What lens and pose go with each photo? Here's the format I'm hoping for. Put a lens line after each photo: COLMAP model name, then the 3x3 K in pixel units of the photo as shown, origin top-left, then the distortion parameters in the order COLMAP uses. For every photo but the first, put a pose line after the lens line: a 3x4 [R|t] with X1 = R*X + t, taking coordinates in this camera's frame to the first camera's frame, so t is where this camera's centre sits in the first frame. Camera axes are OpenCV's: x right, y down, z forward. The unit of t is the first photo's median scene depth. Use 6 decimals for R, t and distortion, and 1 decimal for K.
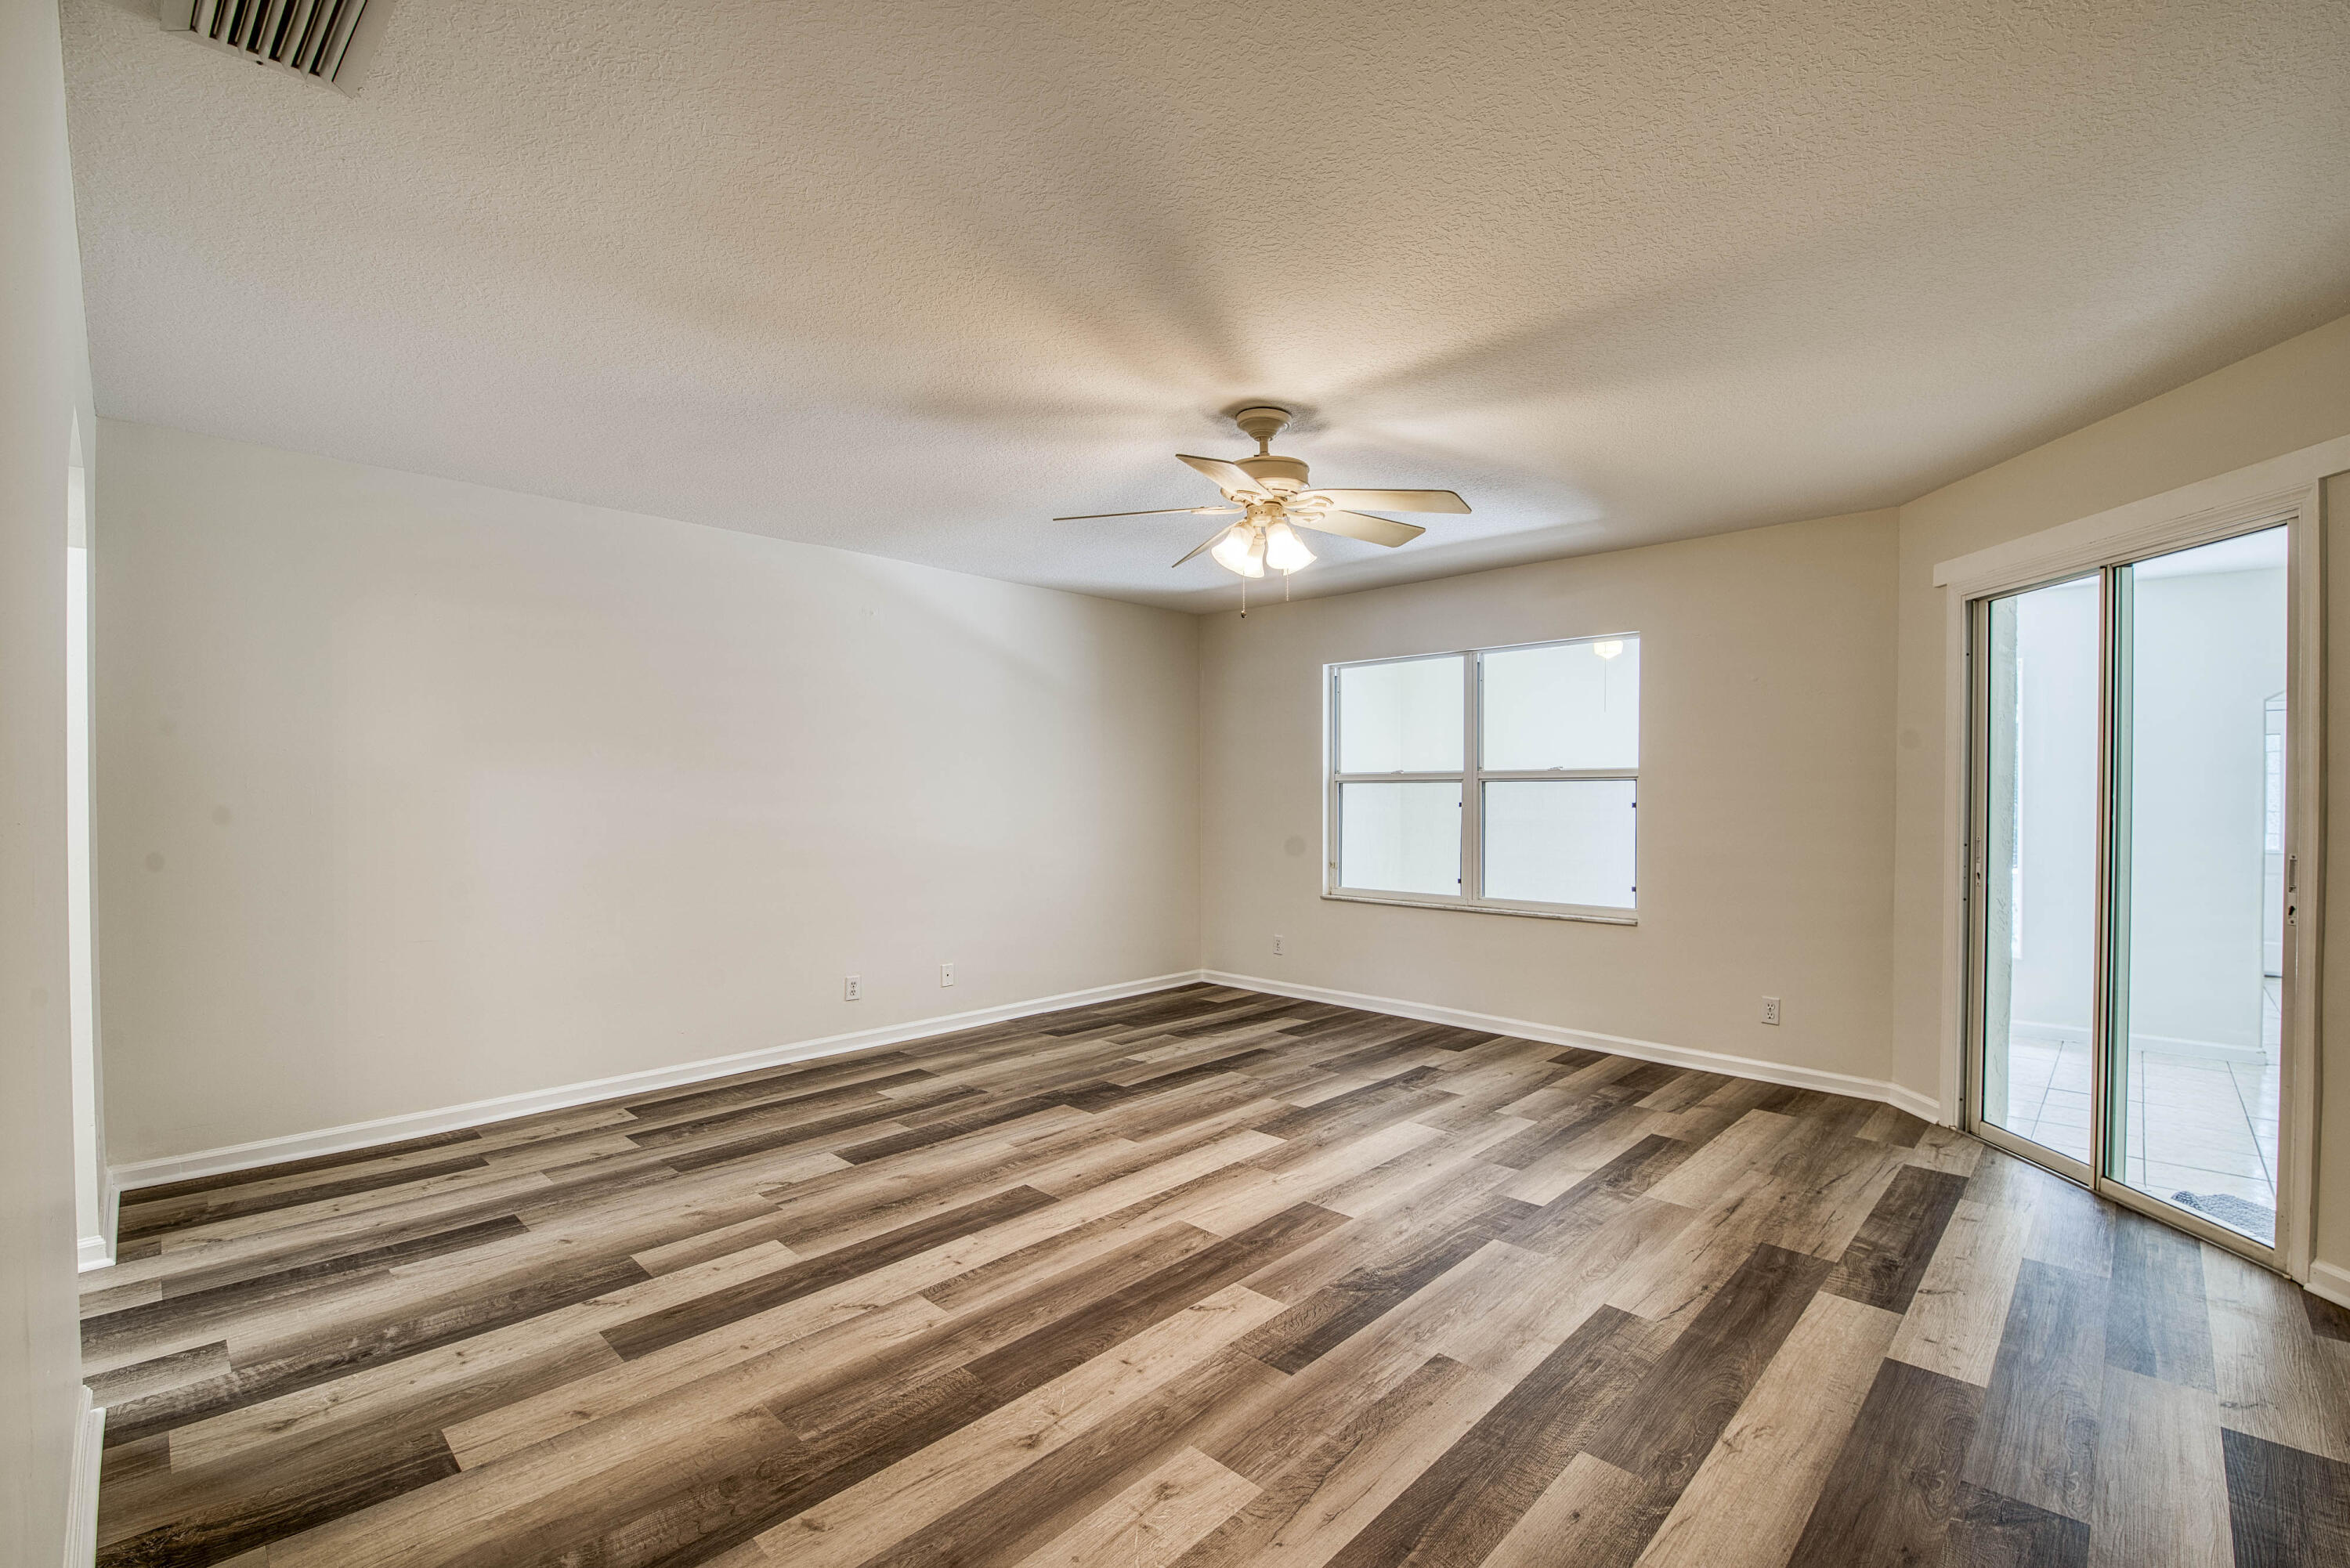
lens RADIAL K [[1010.0, 0, 1202.1], [0, 1010.0, 805.1], [0, 0, 1]] dist [-0.002684, -0.010044]
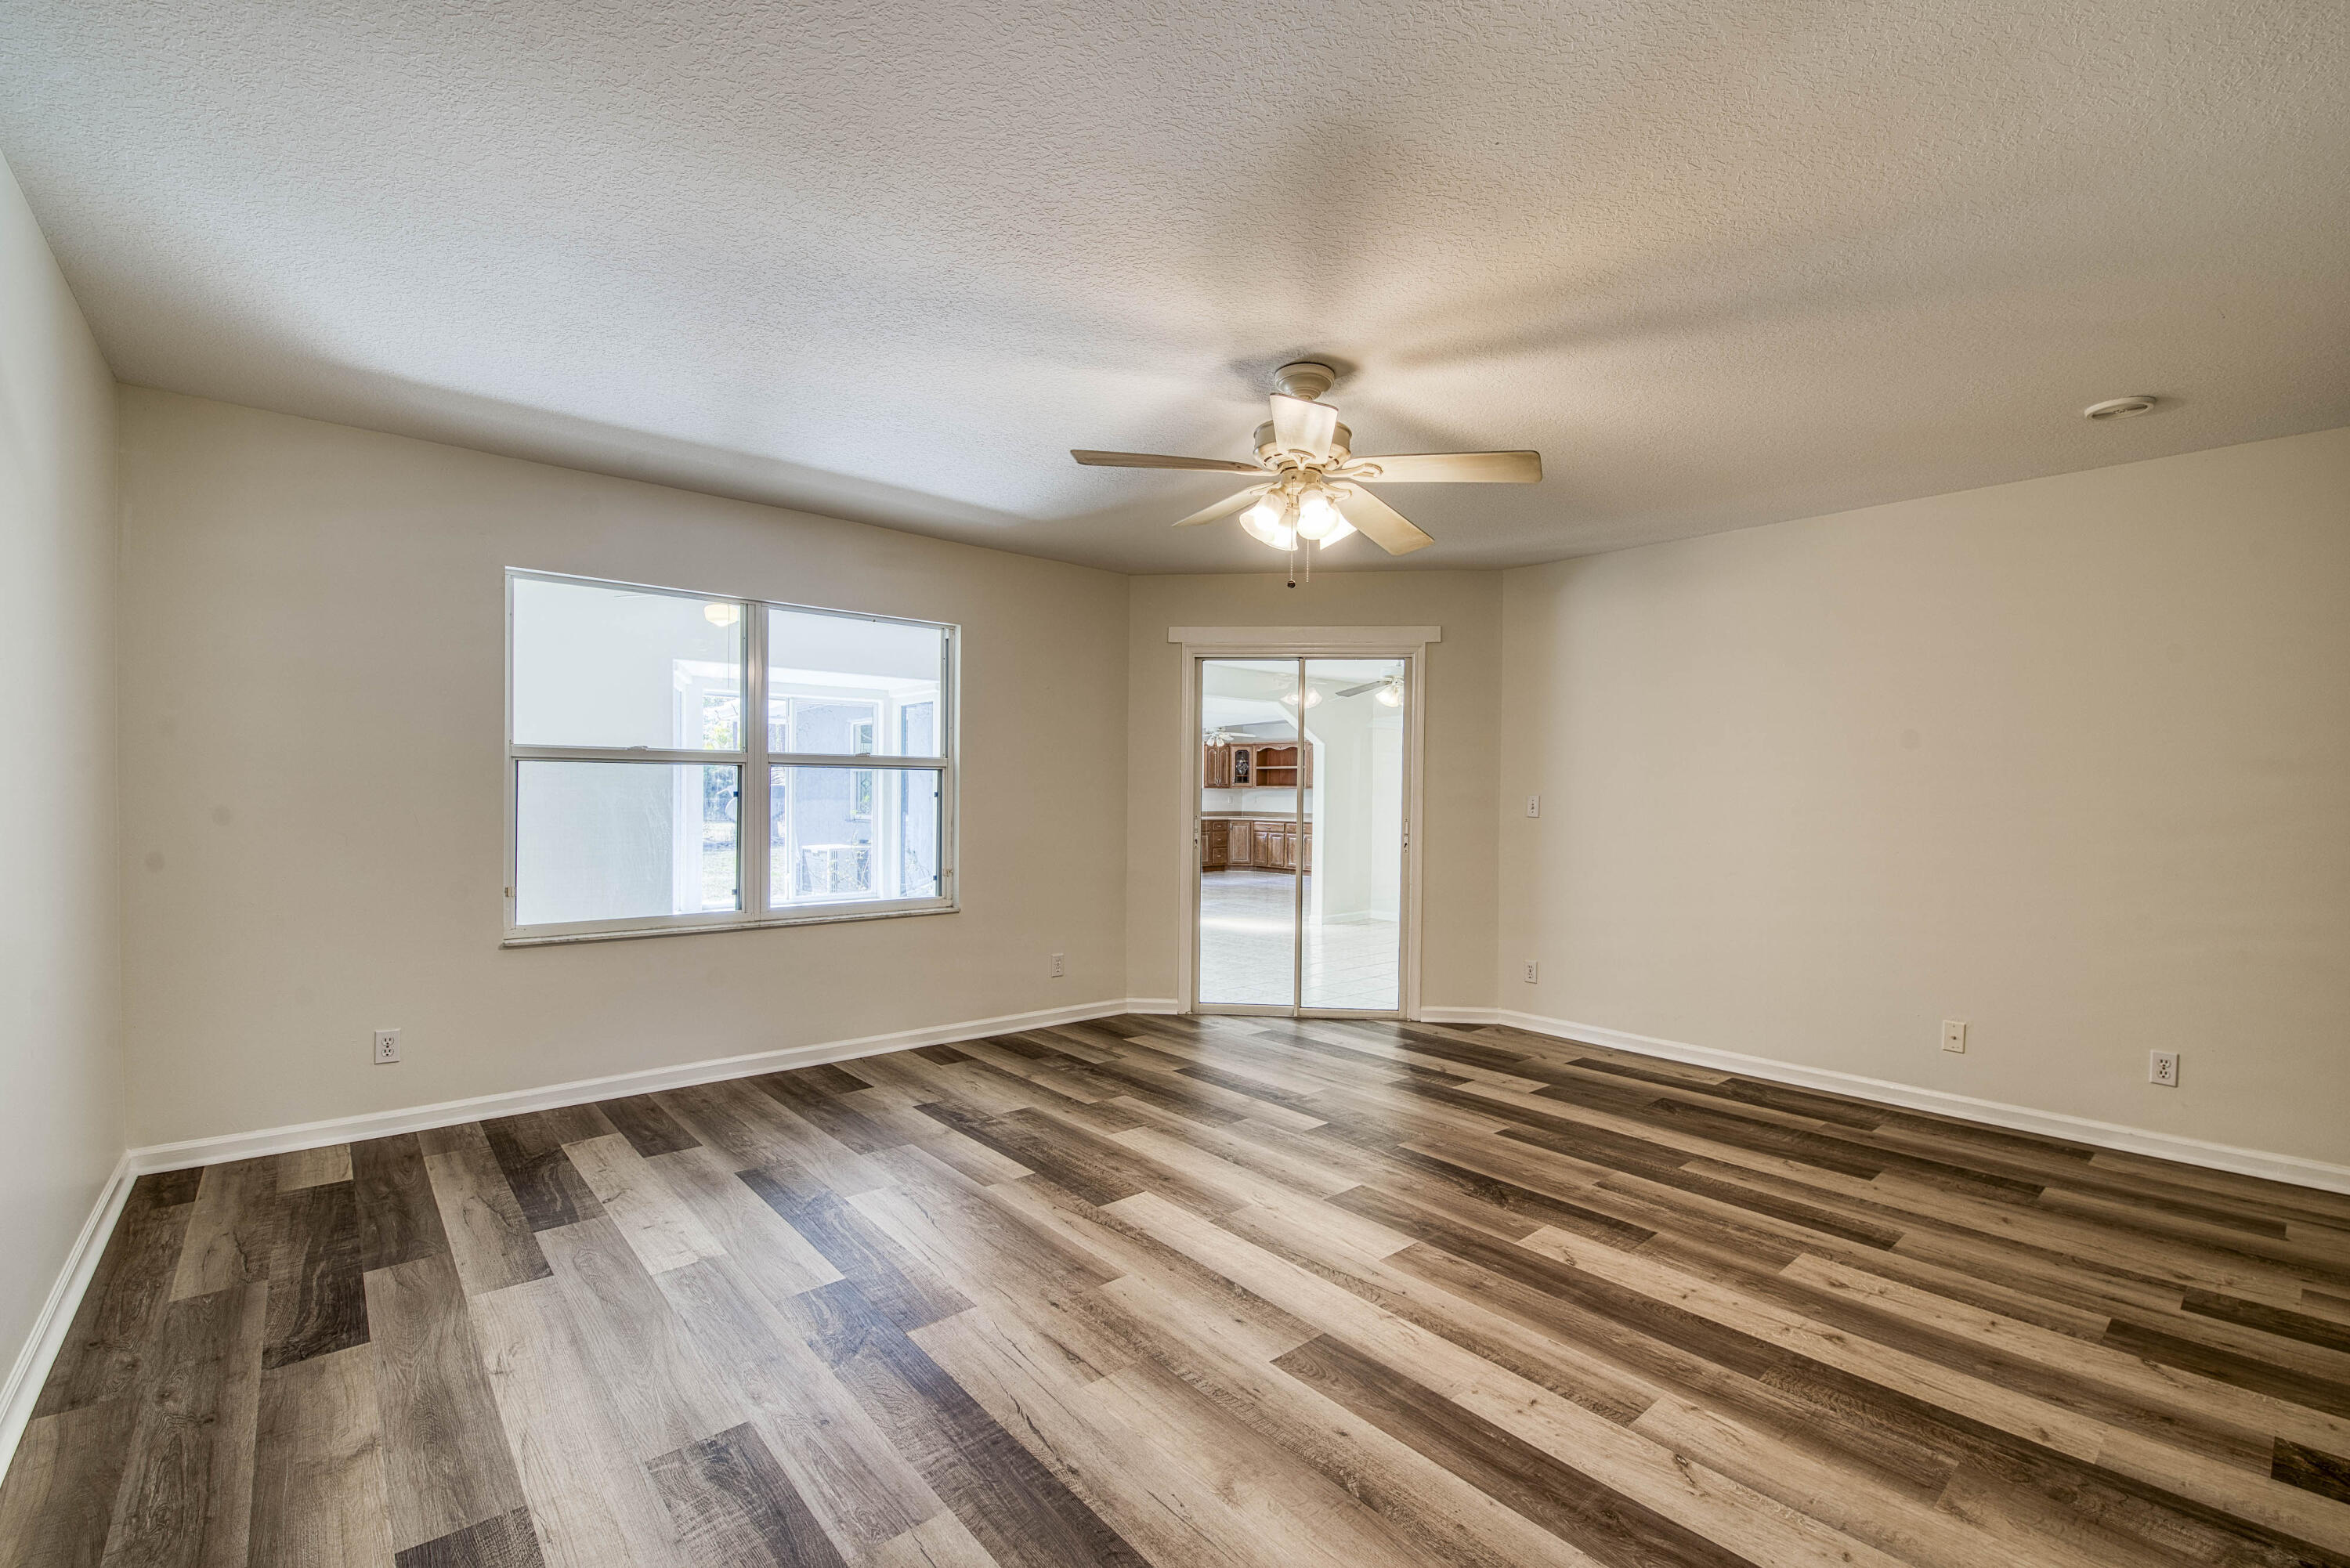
lens RADIAL K [[1010.0, 0, 1202.1], [0, 1010.0, 805.1], [0, 0, 1]] dist [-0.002684, -0.010044]
pose [[0.090315, -0.014180, 0.995812, -0.728621], [-0.001893, 0.999894, 0.014410, -0.005584], [-0.995911, -0.003187, 0.090278, 0.848615]]
